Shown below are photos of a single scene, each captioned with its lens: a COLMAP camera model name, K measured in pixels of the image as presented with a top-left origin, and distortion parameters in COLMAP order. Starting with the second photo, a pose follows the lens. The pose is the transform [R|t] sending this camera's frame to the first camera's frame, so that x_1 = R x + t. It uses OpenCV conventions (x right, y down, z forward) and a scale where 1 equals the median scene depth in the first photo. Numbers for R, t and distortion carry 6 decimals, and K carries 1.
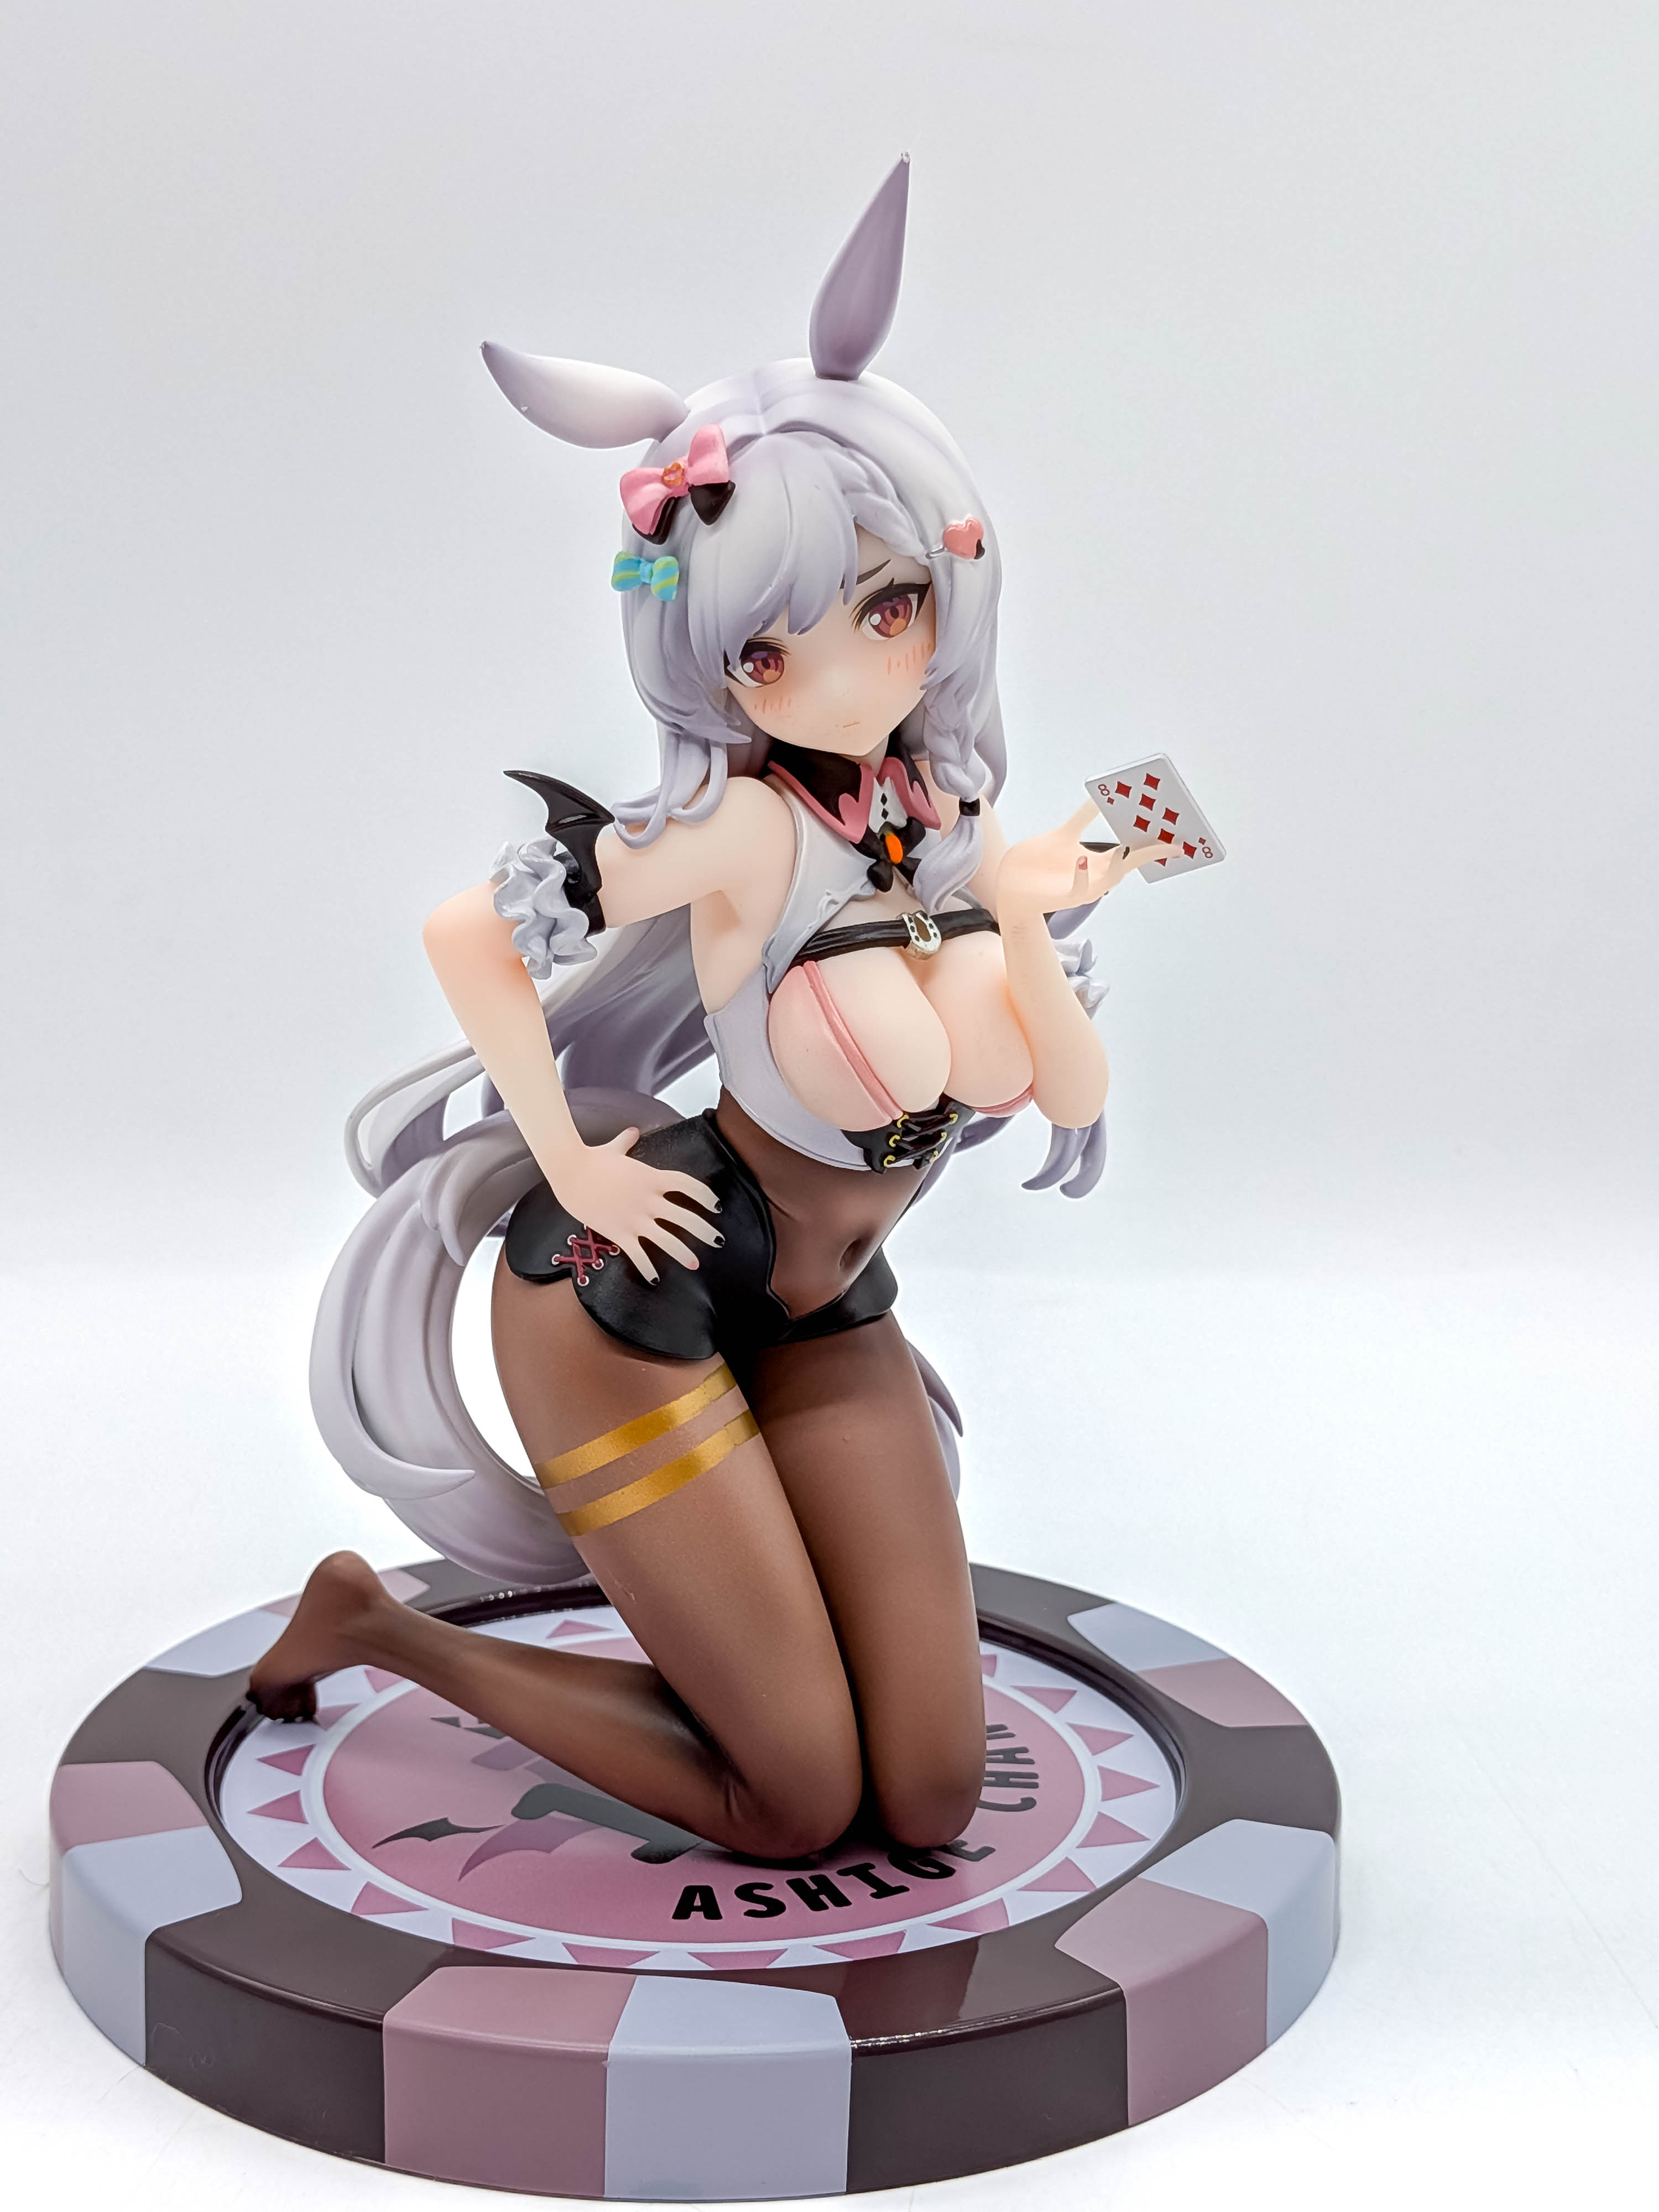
lens RADIAL K [[3311.6, 0, 808.9], [0, 3311.6, 1114.9], [0, 0, 1]] dist [0.083173, 0.000000]
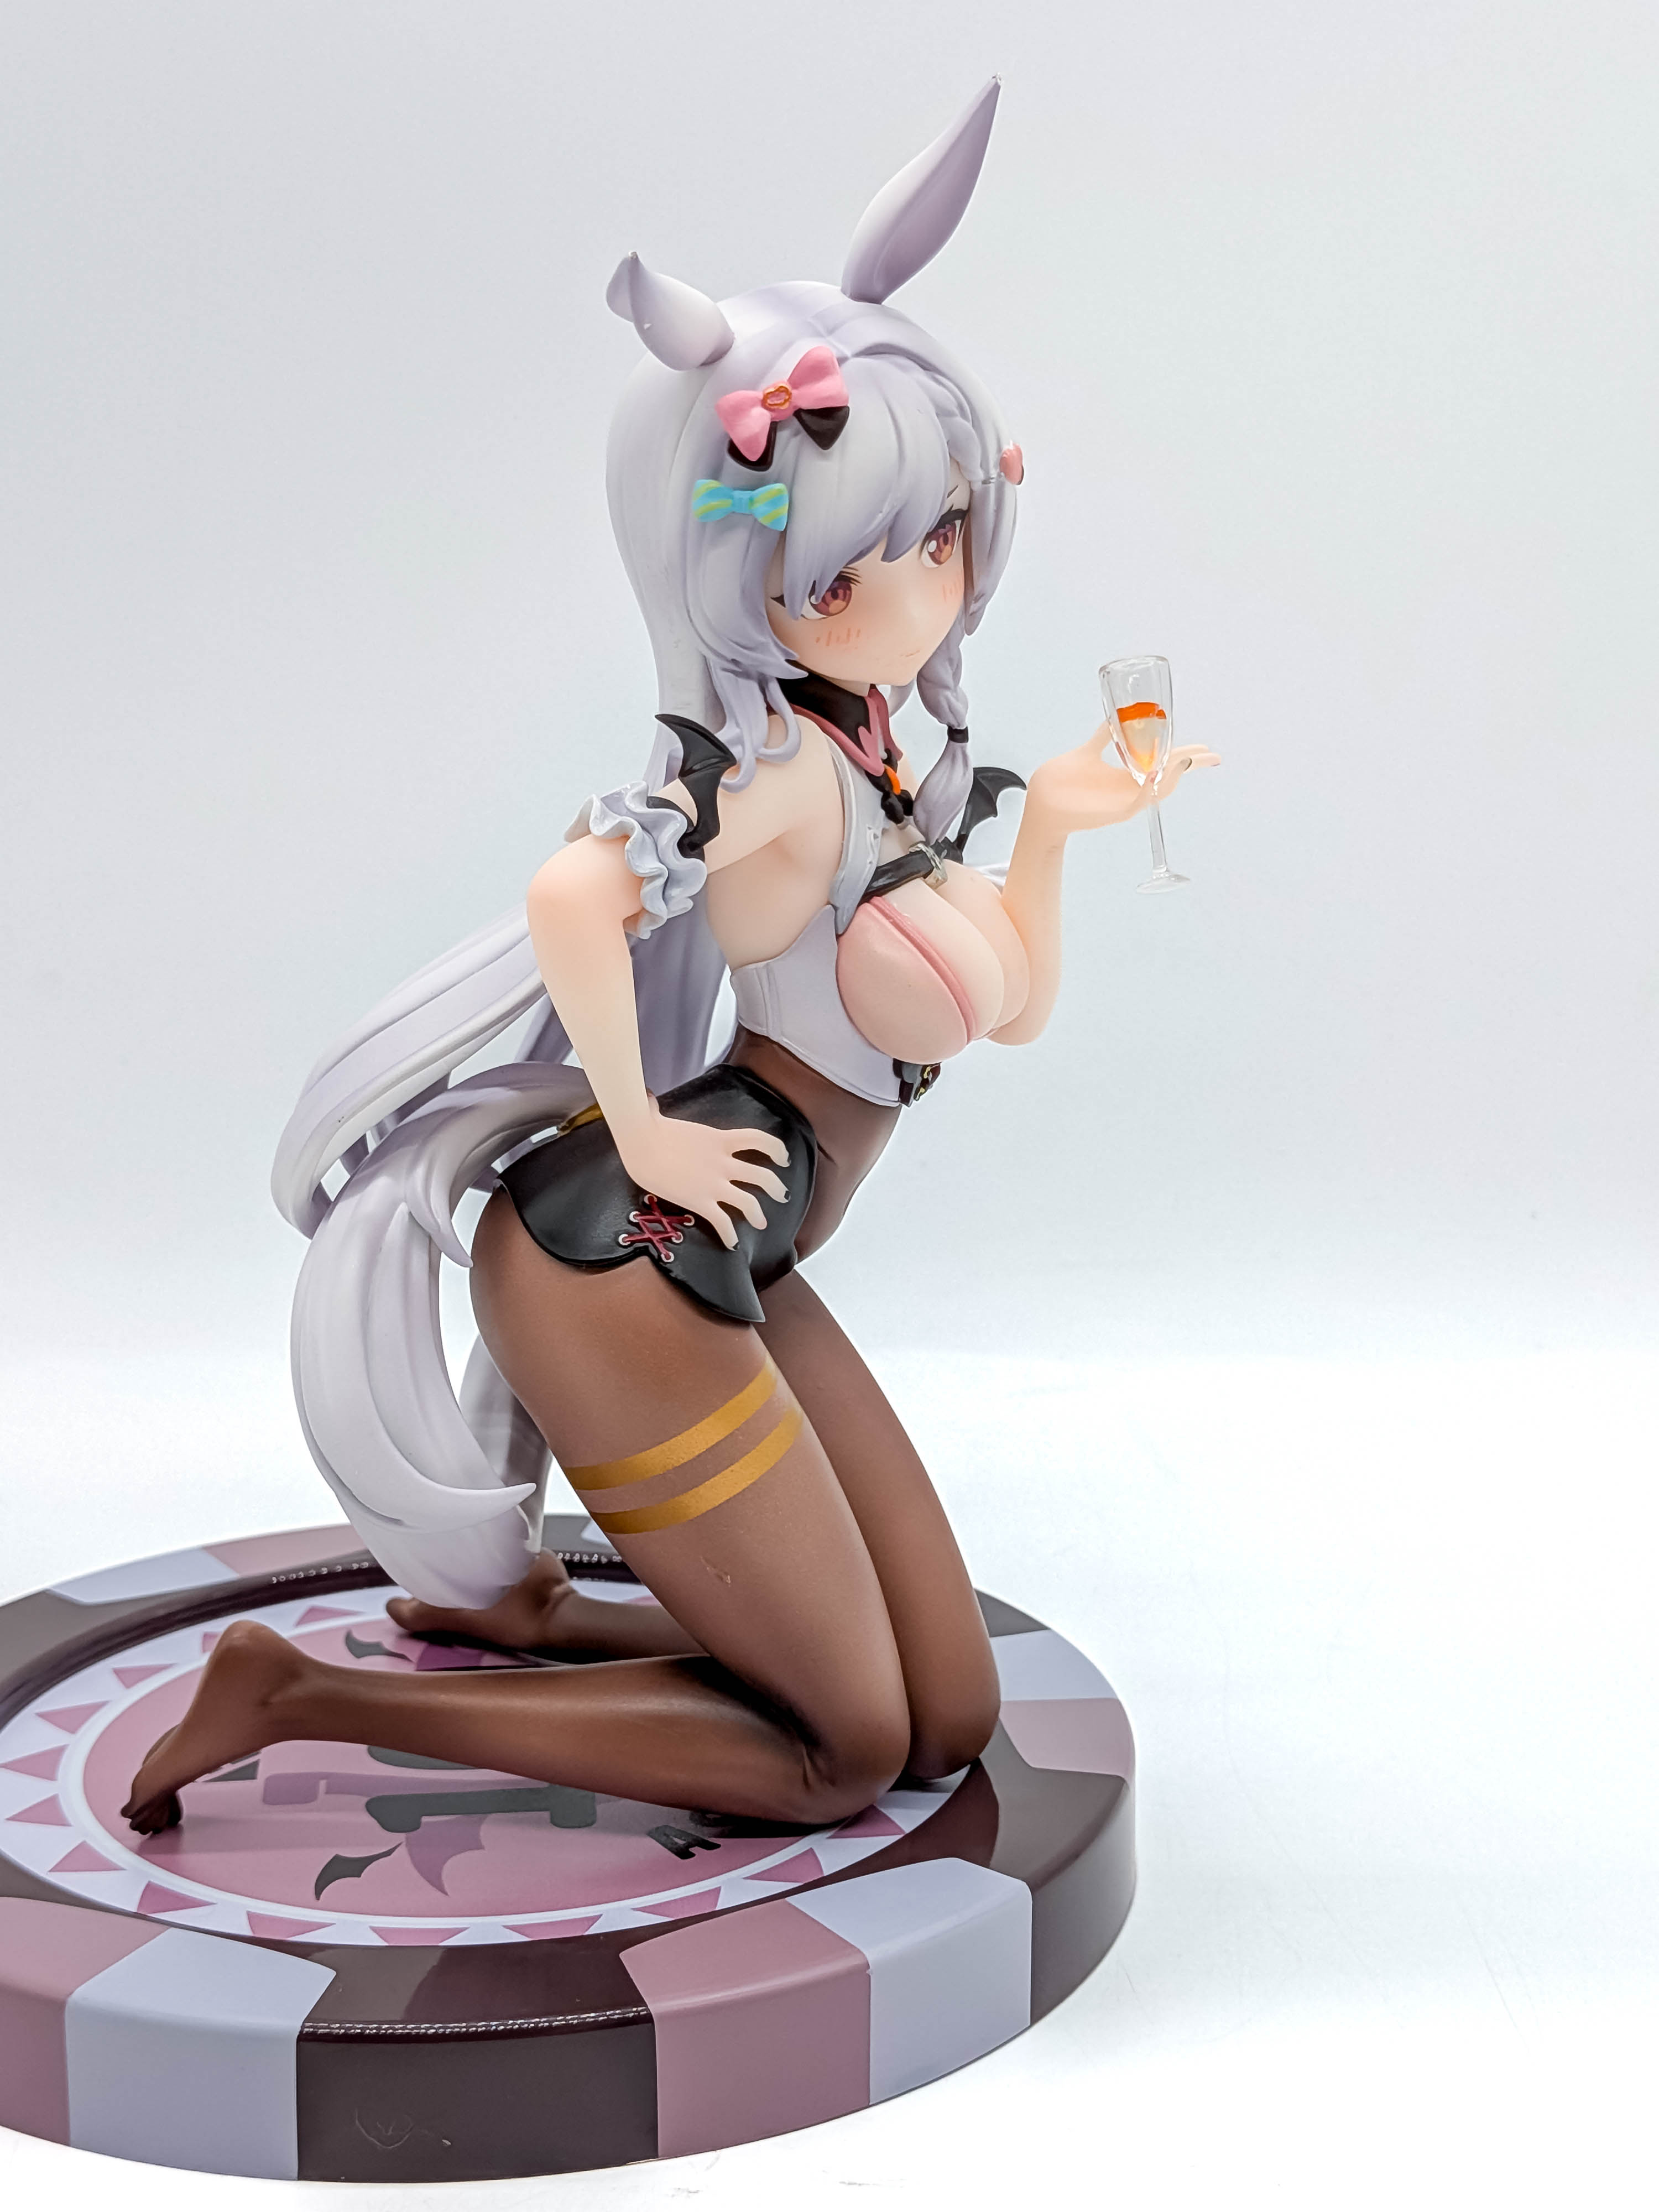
lens RADIAL K [[3311.6, 0, 882.3], [0, 3311.6, 1093.9], [0, 0, 1]] dist [0.083173, 0.000000]
pose [[0.816768, -0.112431, 0.565906, -0.560603], [0.114680, 0.992895, 0.031745, -0.019308], [-0.565454, 0.038970, 0.823858, 0.191607]]
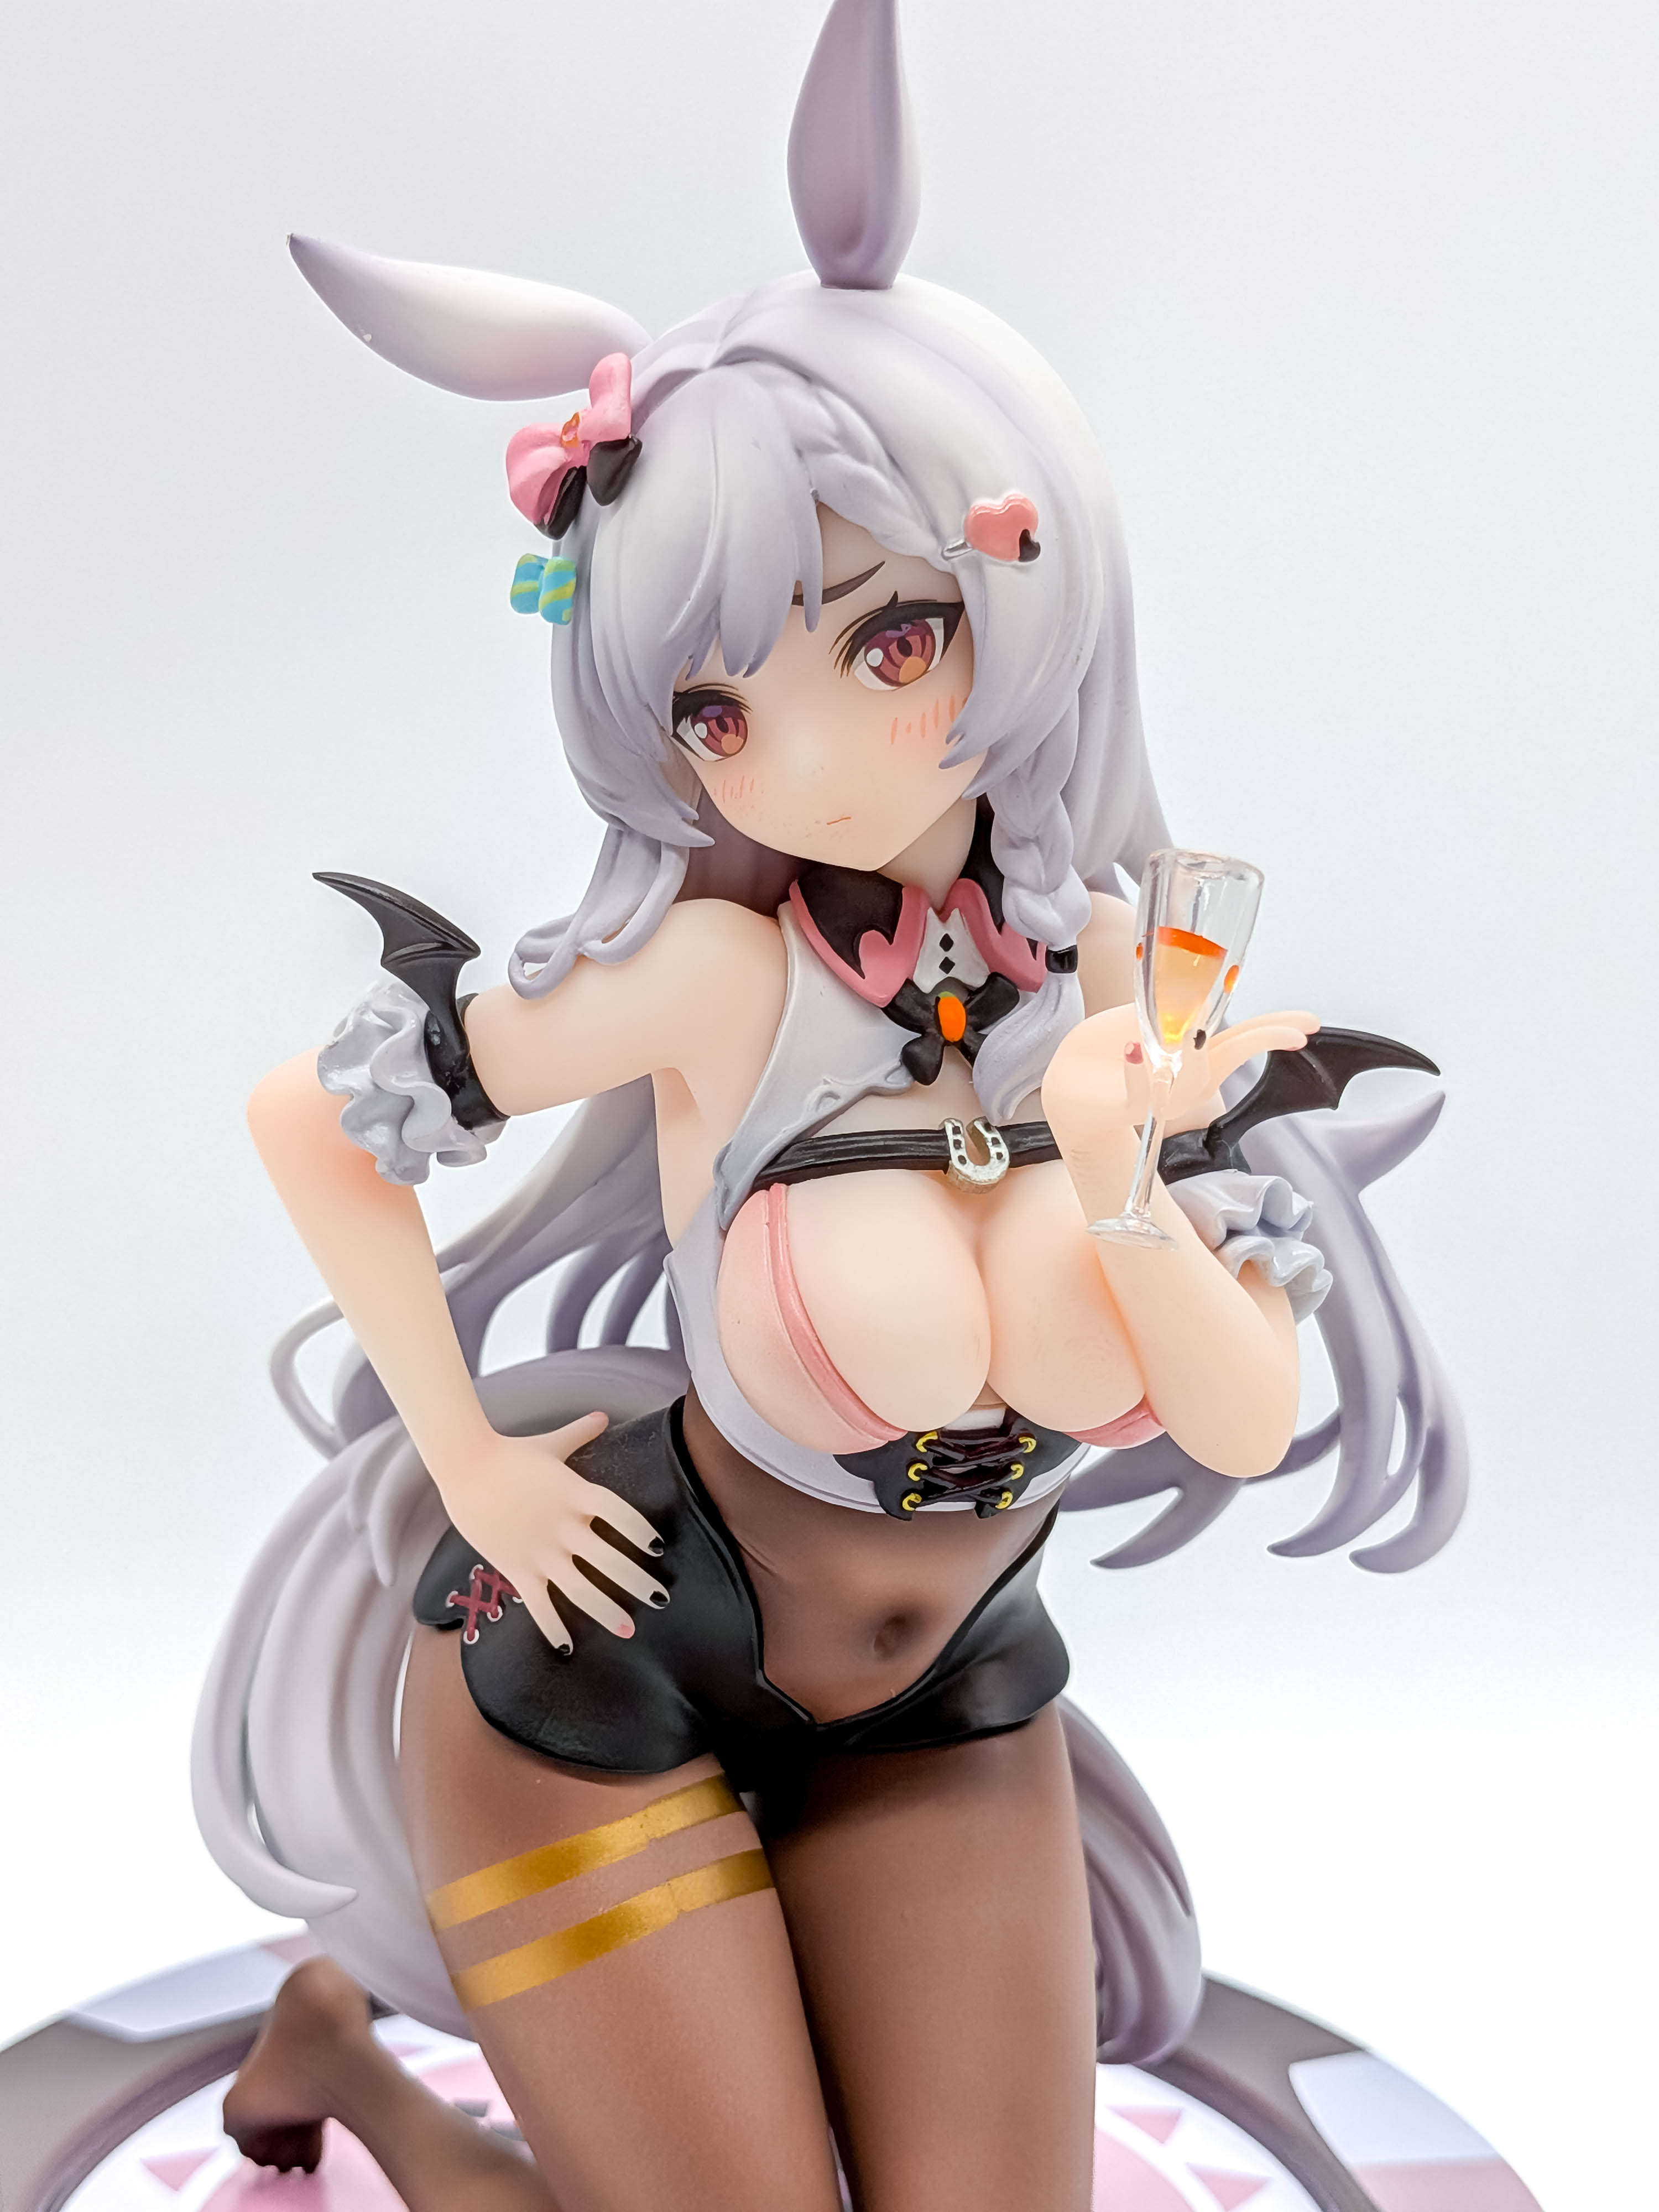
lens RADIAL K [[3311.6, 0, 788.7], [0, 3311.6, 1114.0], [0, 0, 1]] dist [0.083173, 0.000000]
pose [[0.933812, 0.056866, -0.353216, 0.229946], [-0.077446, 0.996008, -0.044394, -0.031452], [0.349281, 0.068811, 0.934488, 0.394852]]
